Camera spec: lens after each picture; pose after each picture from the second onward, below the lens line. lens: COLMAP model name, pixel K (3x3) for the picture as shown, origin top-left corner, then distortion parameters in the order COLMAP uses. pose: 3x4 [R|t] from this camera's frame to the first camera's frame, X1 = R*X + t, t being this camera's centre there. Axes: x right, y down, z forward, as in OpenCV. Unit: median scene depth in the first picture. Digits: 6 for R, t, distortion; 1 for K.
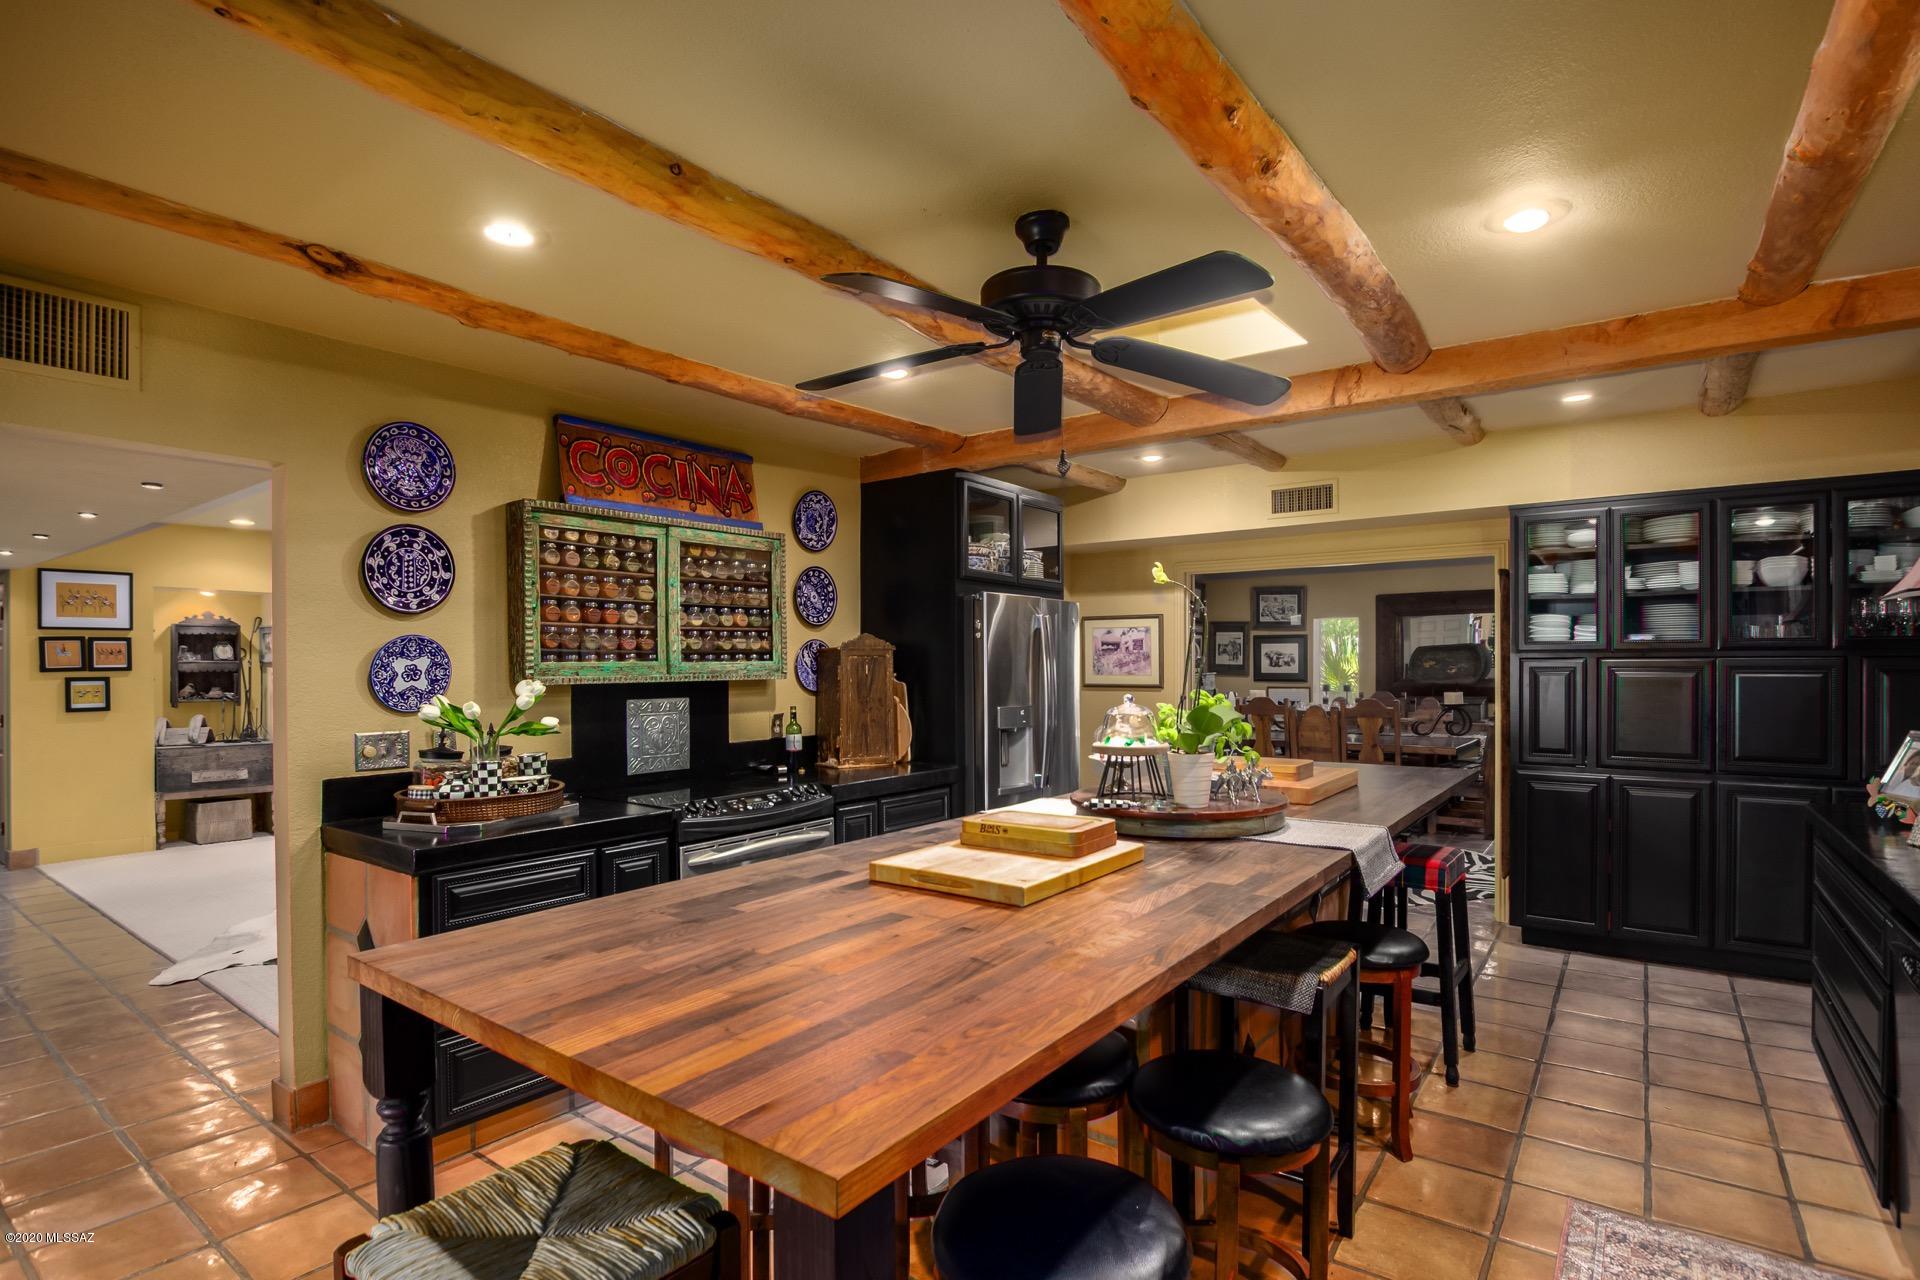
lens RADIAL K [[905.8, 0, 887.9], [0, 905.8, 671.3], [0, 0, 1]] dist [-0.035238, 0.006276]
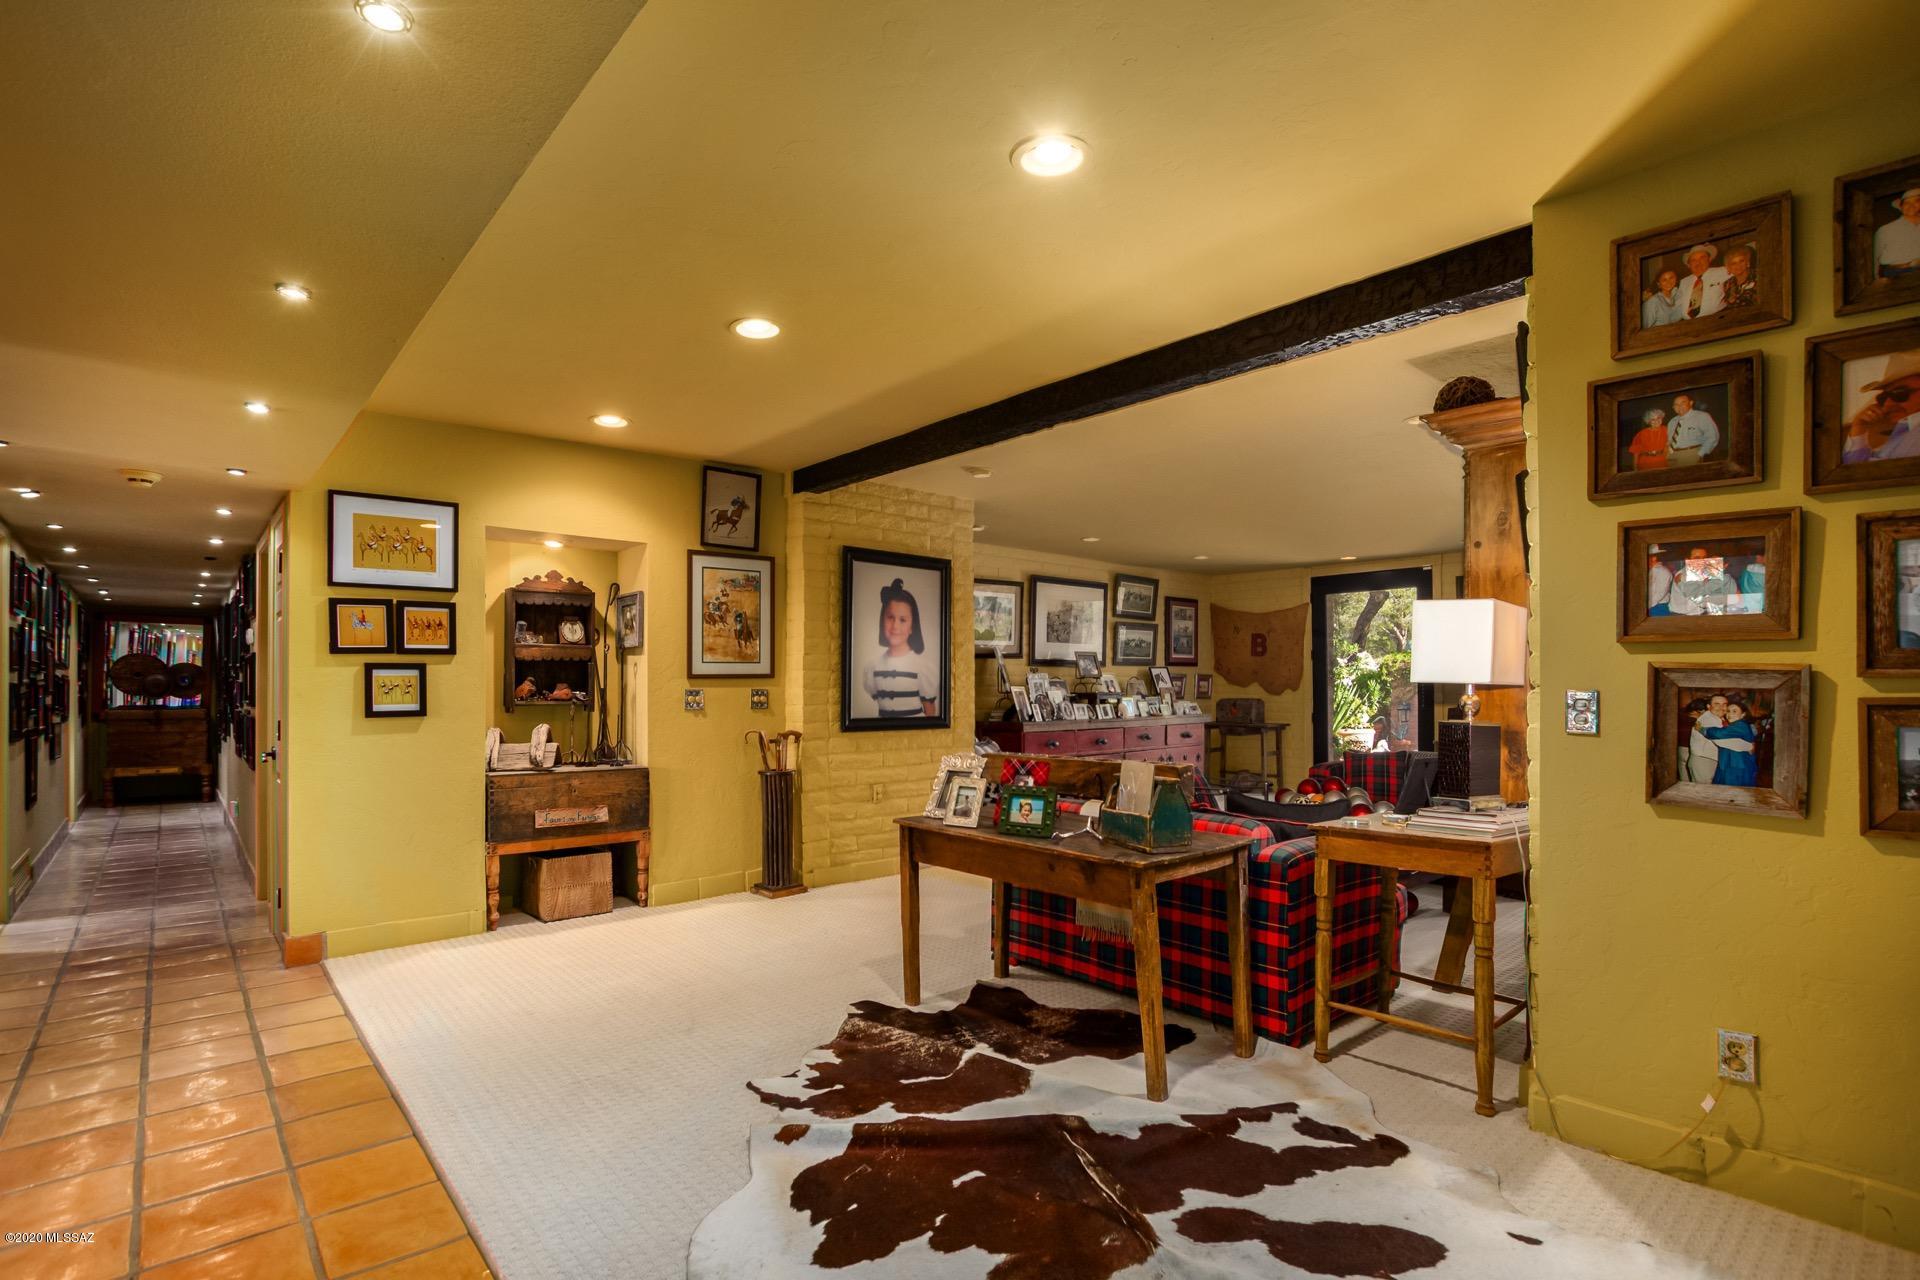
lens RADIAL K [[905.8, 0, 922.8], [0, 905.8, 692.1], [0, 0, 1]] dist [-0.035238, 0.006276]
pose [[0.980218, 0.006750, -0.197804, -0.373283], [-0.006462, 0.999977, 0.002104, 0.022358], [0.197813, -0.000784, 0.980239, 0.407067]]
